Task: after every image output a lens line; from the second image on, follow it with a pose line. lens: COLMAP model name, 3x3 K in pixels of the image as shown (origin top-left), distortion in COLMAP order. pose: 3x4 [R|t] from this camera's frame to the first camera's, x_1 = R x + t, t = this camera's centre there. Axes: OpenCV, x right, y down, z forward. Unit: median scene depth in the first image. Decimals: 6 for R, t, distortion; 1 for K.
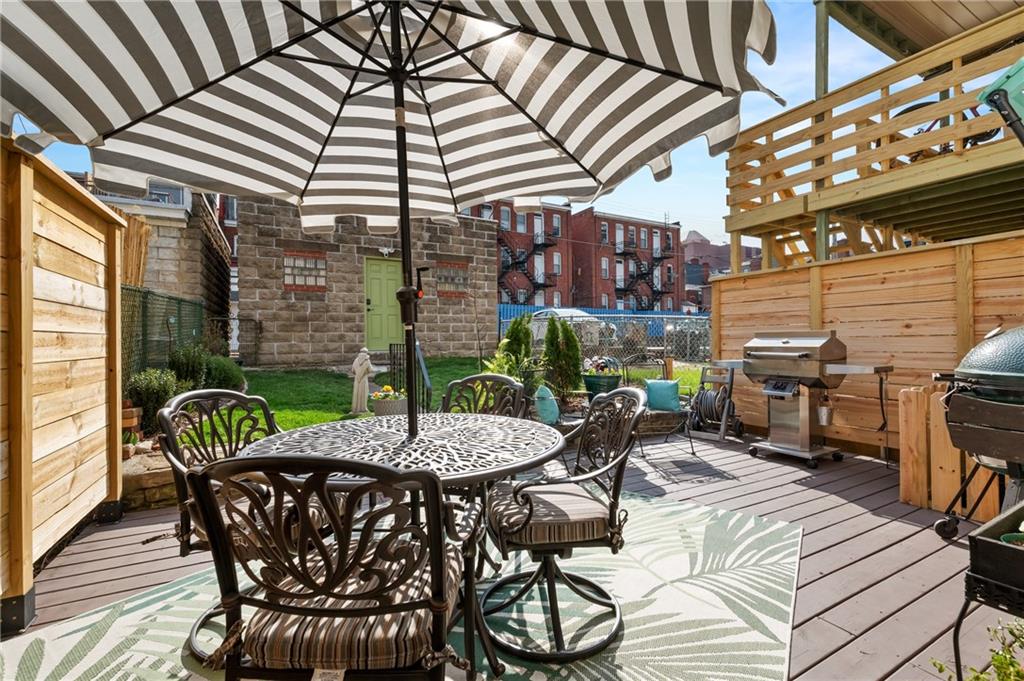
lens RADIAL K [[441.5, 0, 513.2], [0, 441.5, 341.3], [0, 0, 1]] dist [0.005075, 0.000229]
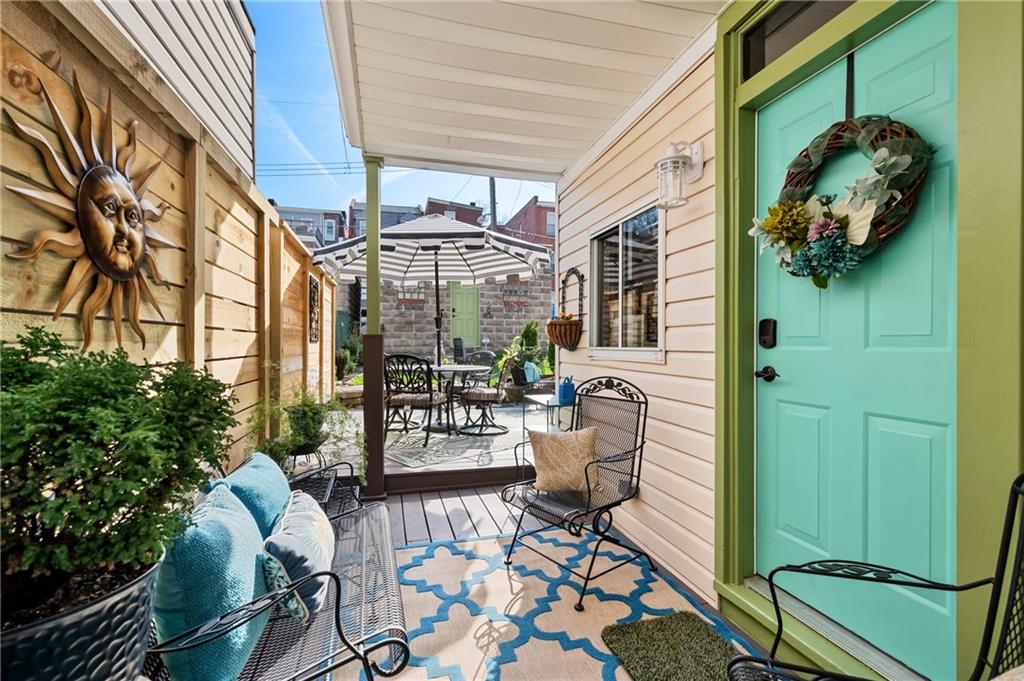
lens RADIAL K [[467.4, 0, 512.0], [0, 467.4, 341.9], [0, 0, 1]] dist [-0.000591, 0.000257]
pose [[0.972471, 0.011973, -0.232715, 0.203955], [-0.012529, 0.999921, -0.000912, 0.009166], [0.232686, 0.003802, 0.972544, -0.402766]]
